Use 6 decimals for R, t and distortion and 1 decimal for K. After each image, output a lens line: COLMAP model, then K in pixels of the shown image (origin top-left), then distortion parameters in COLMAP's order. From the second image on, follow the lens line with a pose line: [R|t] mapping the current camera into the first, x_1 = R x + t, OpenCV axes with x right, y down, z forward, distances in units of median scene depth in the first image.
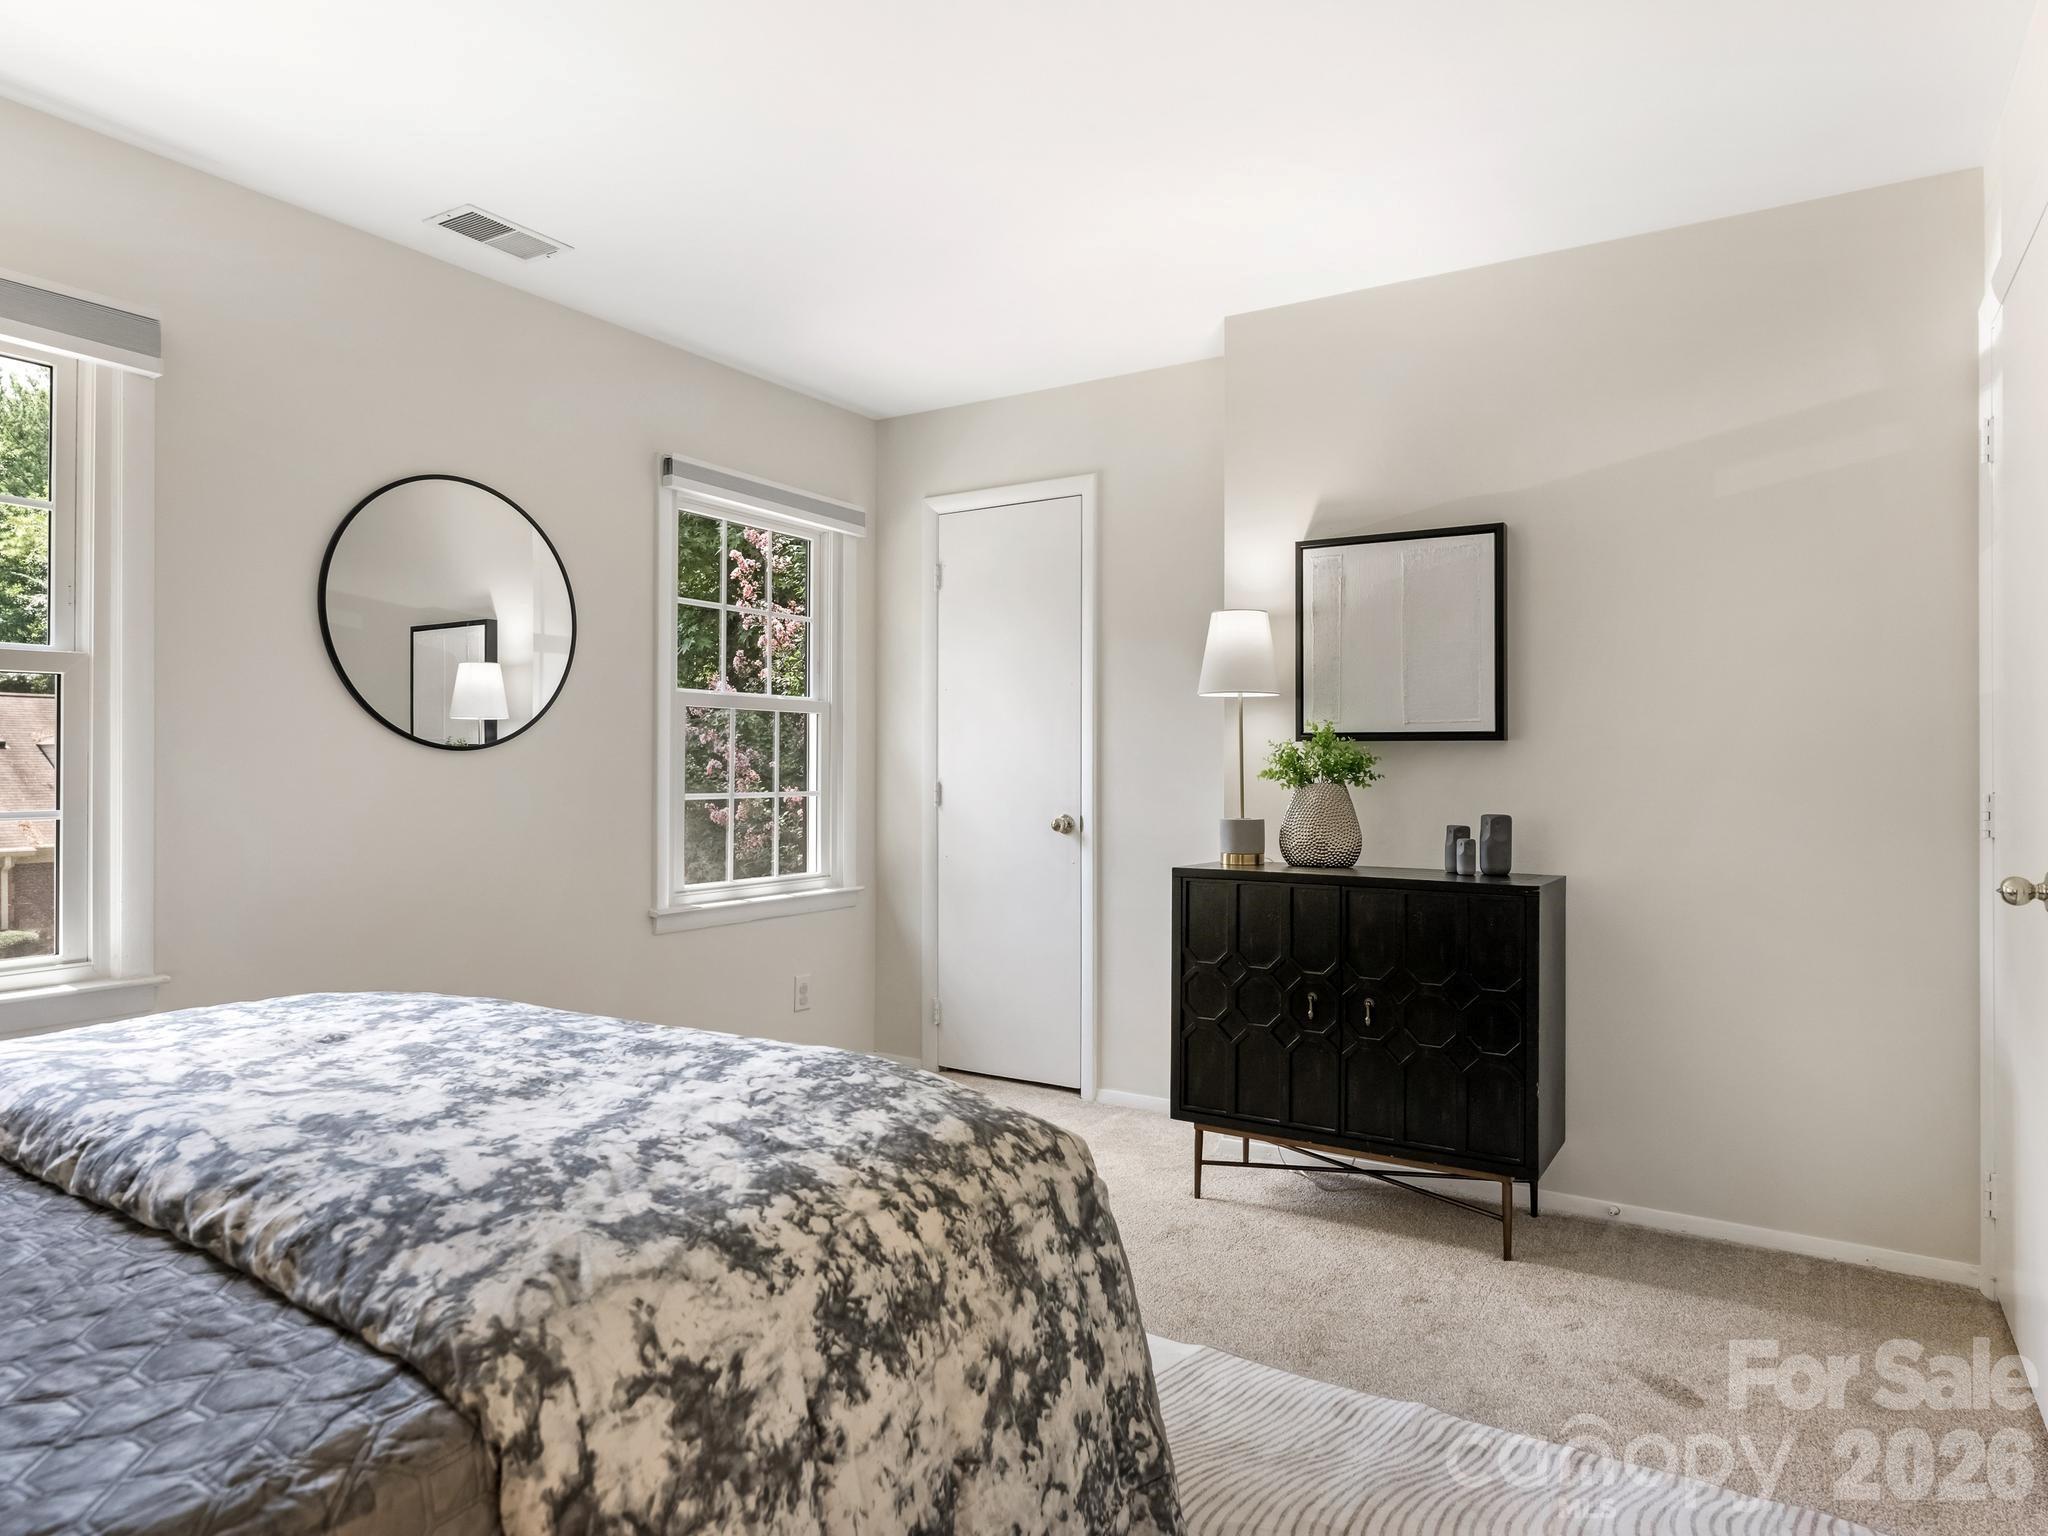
lens RADIAL K [[1240.9, 0, 1024.0], [0, 1240.9, 768.0], [0, 0, 1]] dist [0.001013, 0.000351]
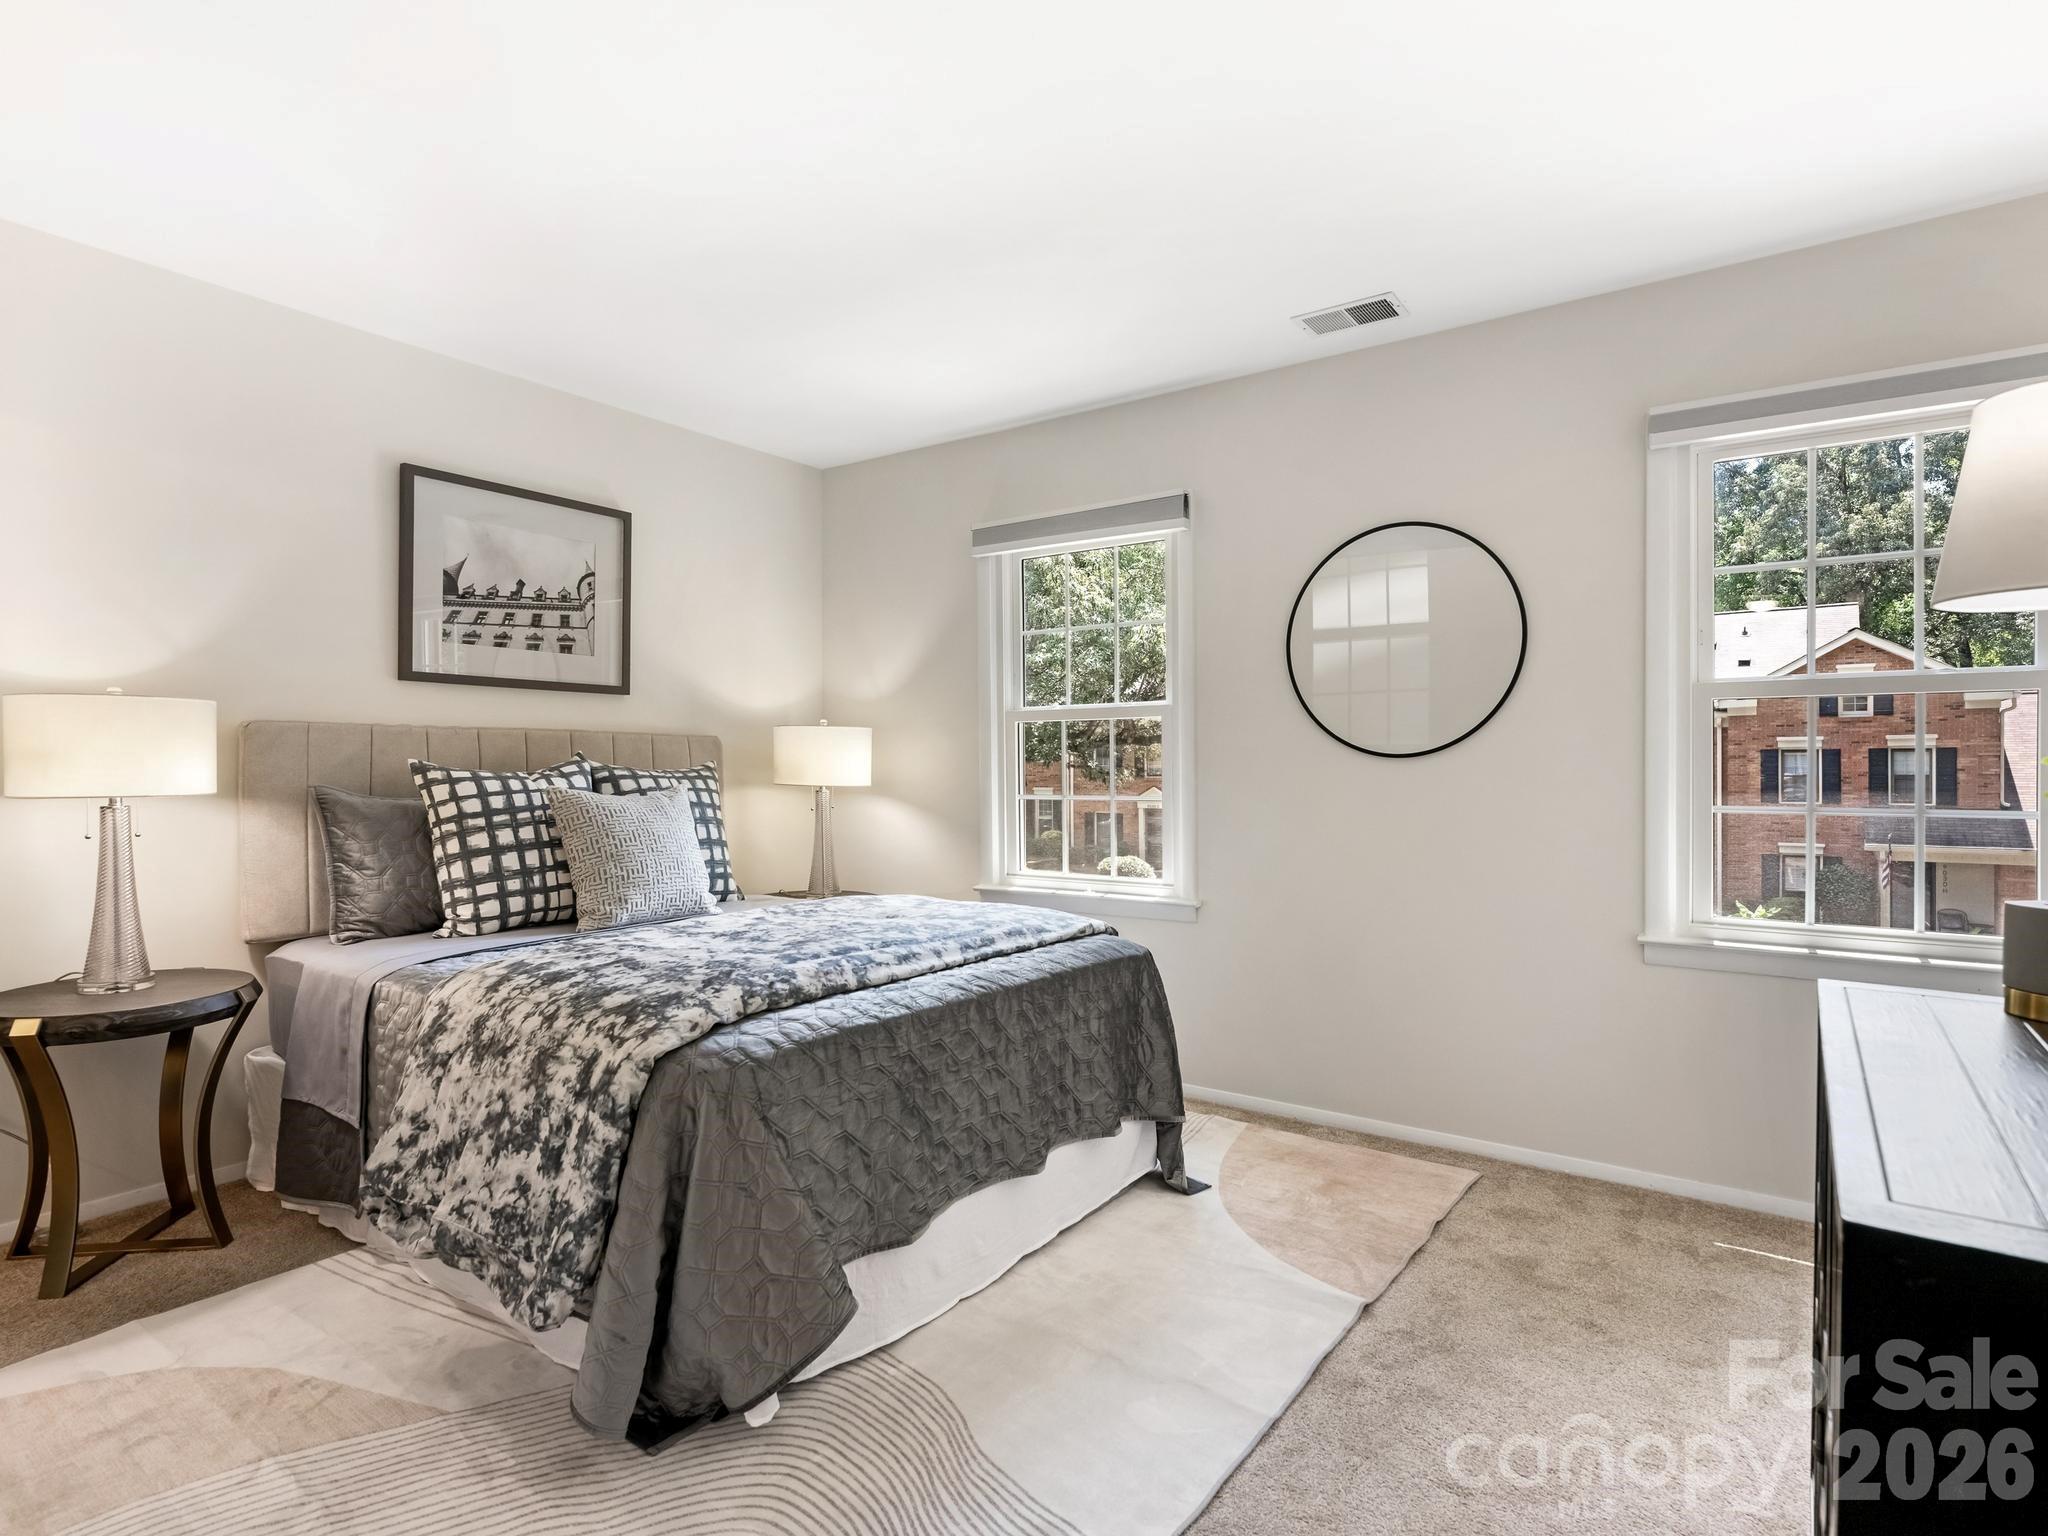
lens RADIAL K [[1079.0, 0, 1024.0], [0, 1079.0, 768.0], [0, 0, 1]] dist [-0.000718, -0.000036]
pose [[-0.072826, -0.003992, -0.997337, 1.361568], [-0.003230, 0.999988, -0.003767, -0.003330], [0.997339, 0.002947, -0.072838, 1.714494]]
